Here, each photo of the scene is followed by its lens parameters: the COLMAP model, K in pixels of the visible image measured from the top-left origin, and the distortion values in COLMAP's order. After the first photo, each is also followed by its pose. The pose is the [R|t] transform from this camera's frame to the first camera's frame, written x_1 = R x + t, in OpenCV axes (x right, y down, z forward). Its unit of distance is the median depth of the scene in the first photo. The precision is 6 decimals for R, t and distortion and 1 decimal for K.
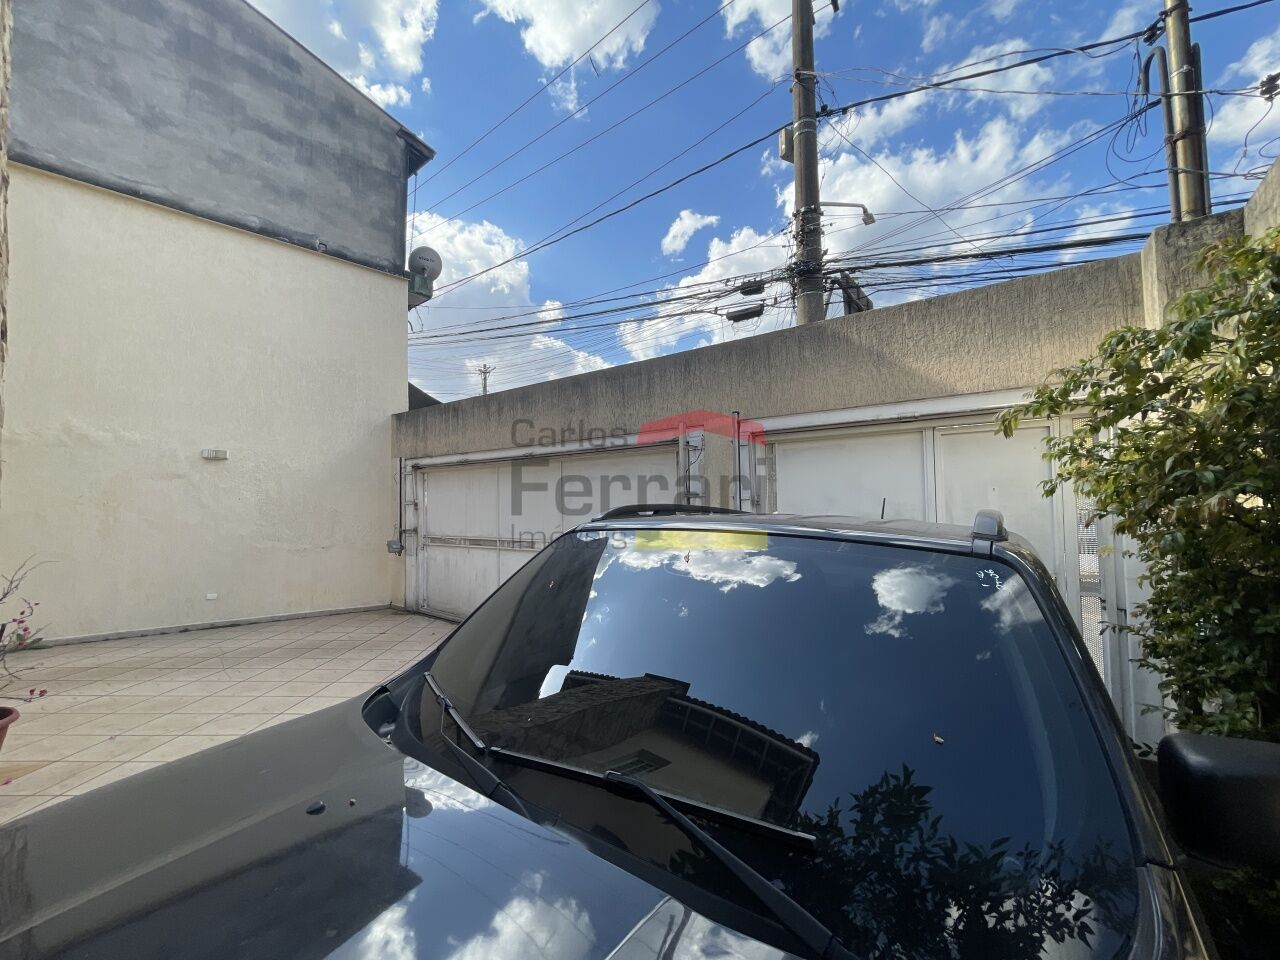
lens RADIAL K [[520.5, 0, 641.6], [0, 520.5, 481.4], [0, 0, 1]] dist [-0.010064, 0.006281]
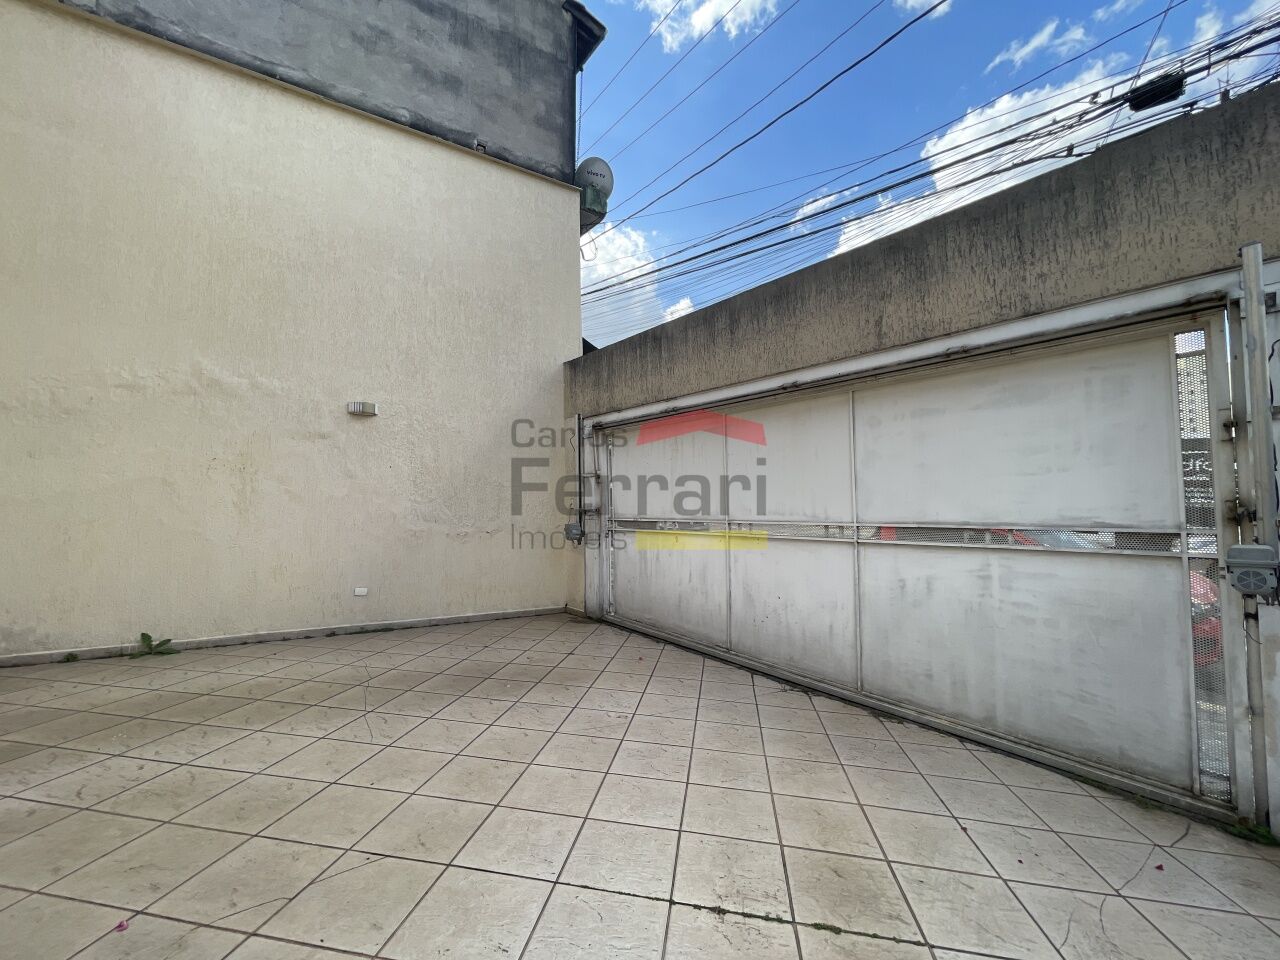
lens RADIAL K [[520.5, 0, 641.6], [0, 520.5, 481.4], [0, 0, 1]] dist [-0.010064, 0.006281]
pose [[0.973694, -0.008756, -0.227692, -0.219489], [0.010371, 0.999929, 0.005900, 0.051533], [0.227624, -0.008106, 0.973715, 0.308017]]
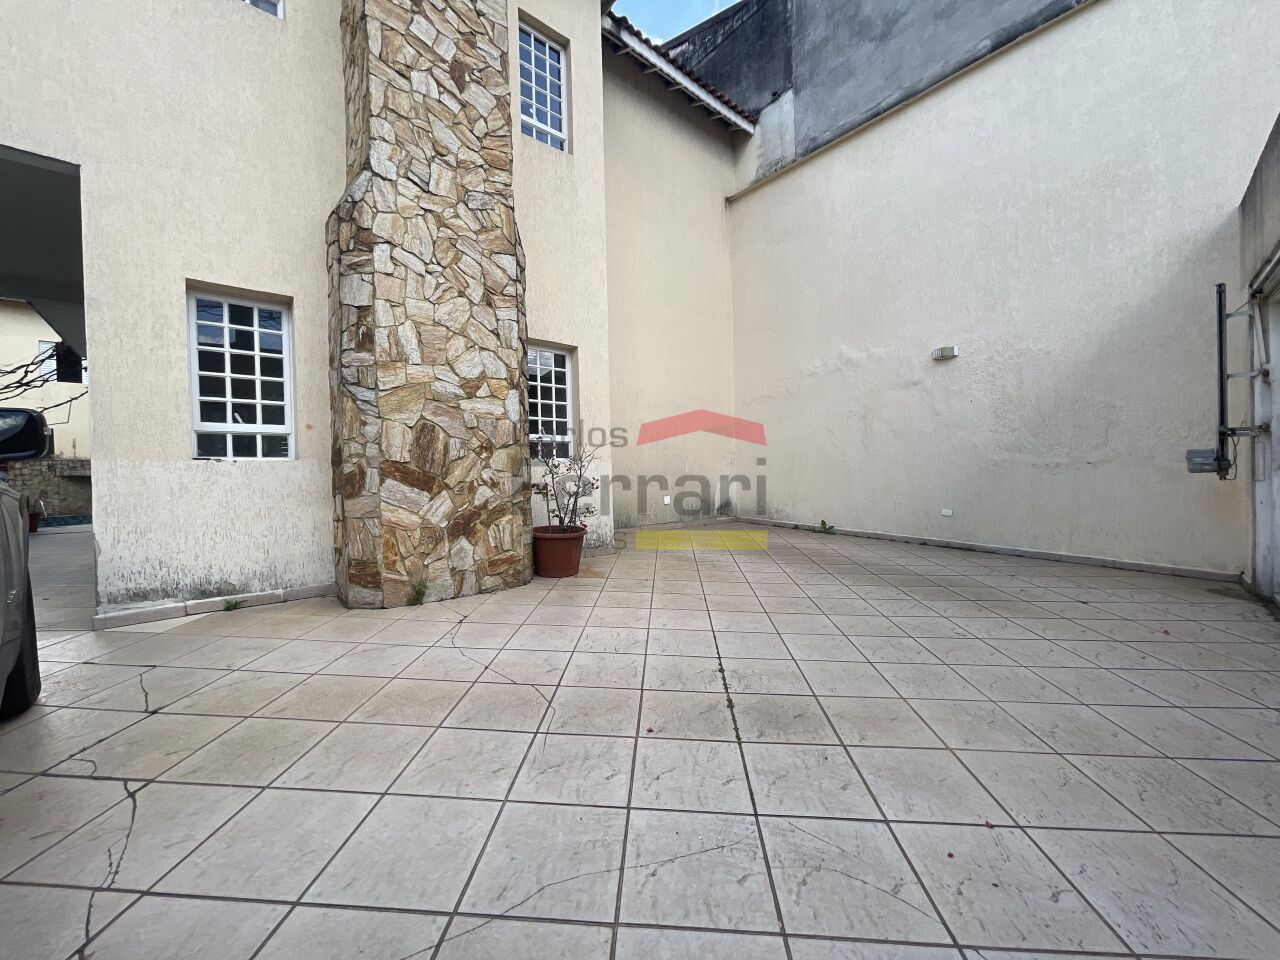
lens RADIAL K [[520.5, 0, 641.6], [0, 520.5, 481.4], [0, 0, 1]] dist [-0.010064, 0.006281]
pose [[-0.121935, 0.031309, -0.992044, 0.113366], [0.067476, 0.997451, 0.023186, 0.100761], [0.990242, -0.064112, -0.123737, 0.532737]]
